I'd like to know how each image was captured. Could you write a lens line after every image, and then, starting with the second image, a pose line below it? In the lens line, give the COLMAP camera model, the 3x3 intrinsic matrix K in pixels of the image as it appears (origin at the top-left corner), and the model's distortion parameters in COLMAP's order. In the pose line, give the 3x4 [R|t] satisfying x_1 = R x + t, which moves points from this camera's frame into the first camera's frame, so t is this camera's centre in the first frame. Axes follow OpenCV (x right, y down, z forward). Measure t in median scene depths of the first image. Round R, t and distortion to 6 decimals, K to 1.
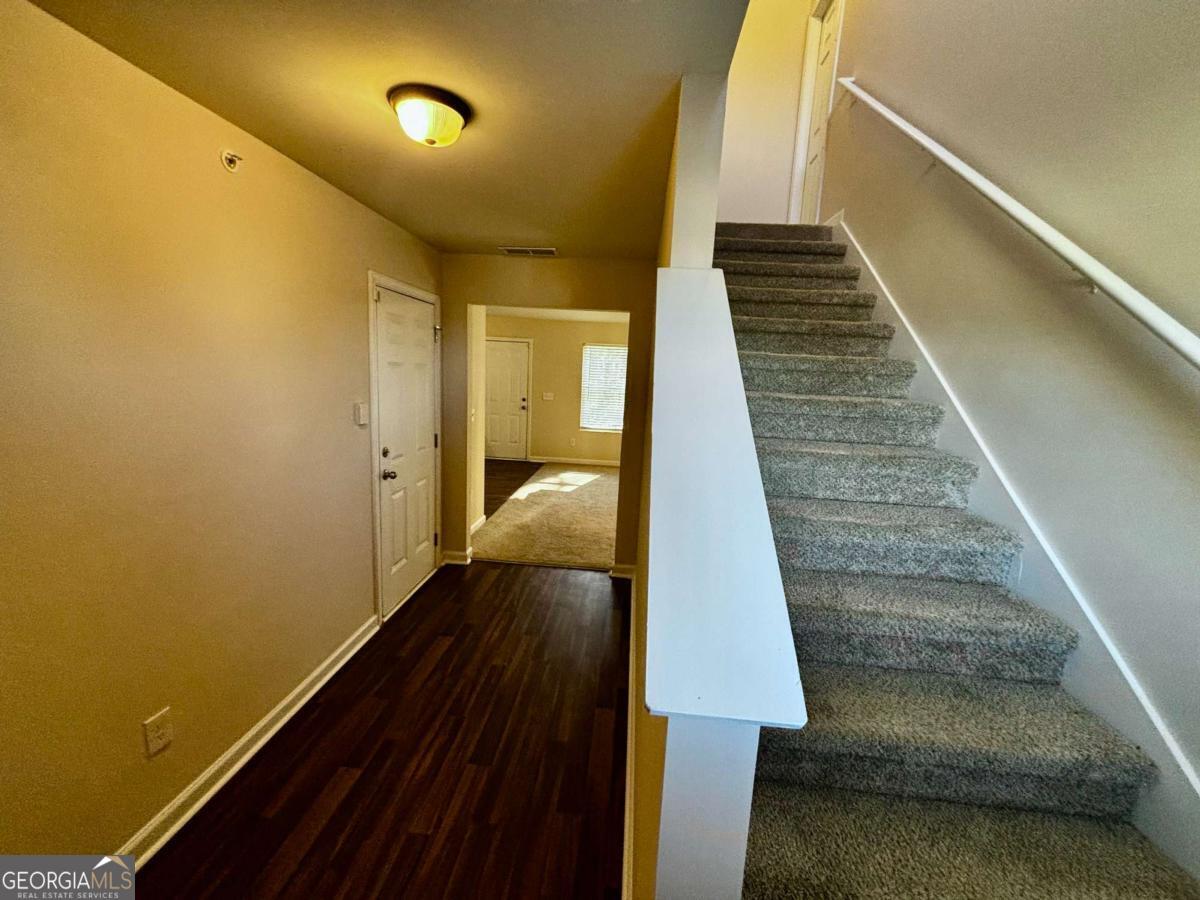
lens RADIAL K [[480.9, 0, 596.8], [0, 480.9, 447.6], [0, 0, 1]] dist [0.001134, 0.000157]
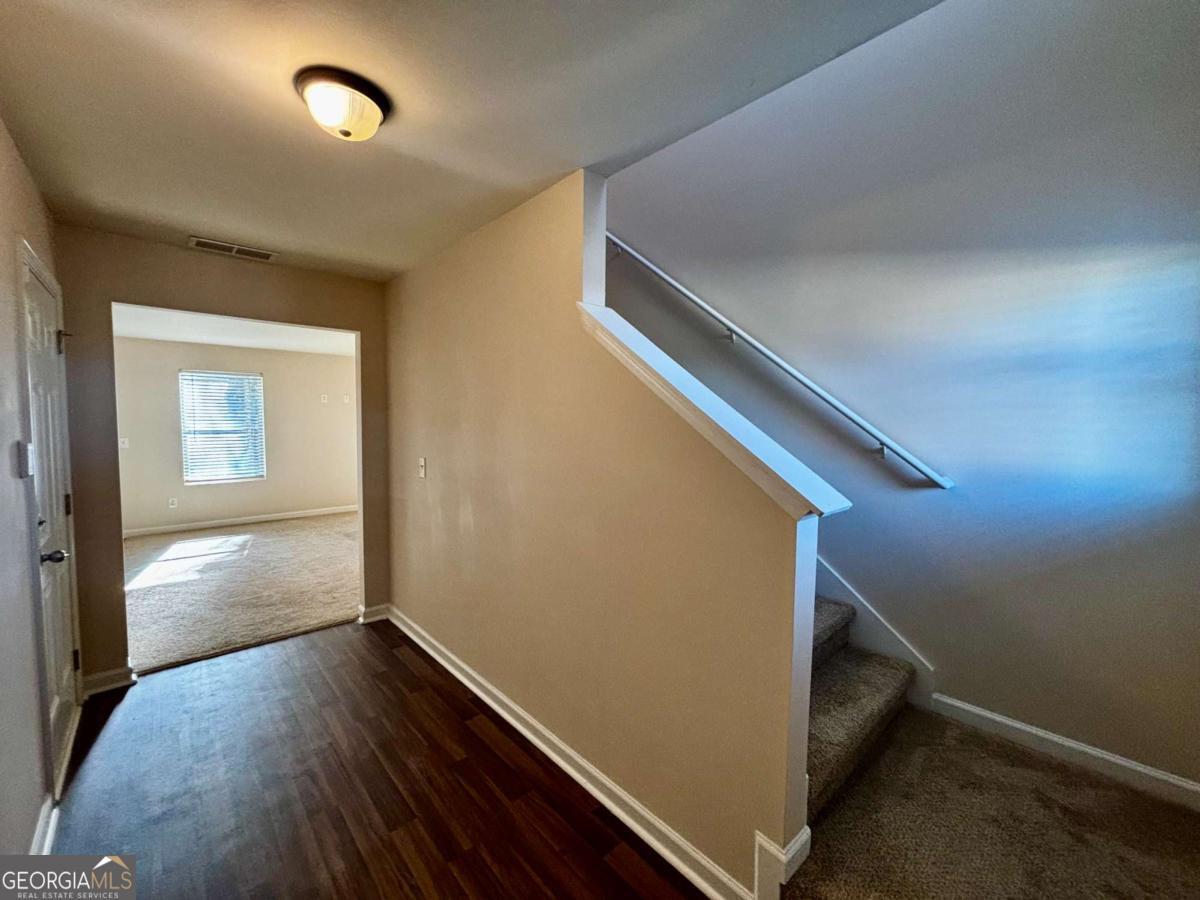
lens RADIAL K [[480.9, 0, 599.7], [0, 480.9, 450.9], [0, 0, 1]] dist [0.001134, 0.000157]
pose [[0.670395, -0.082634, 0.737389, -0.307203], [0.139932, 0.990027, -0.016274, 0.023997], [-0.728690, 0.114095, 0.675272, 0.033253]]
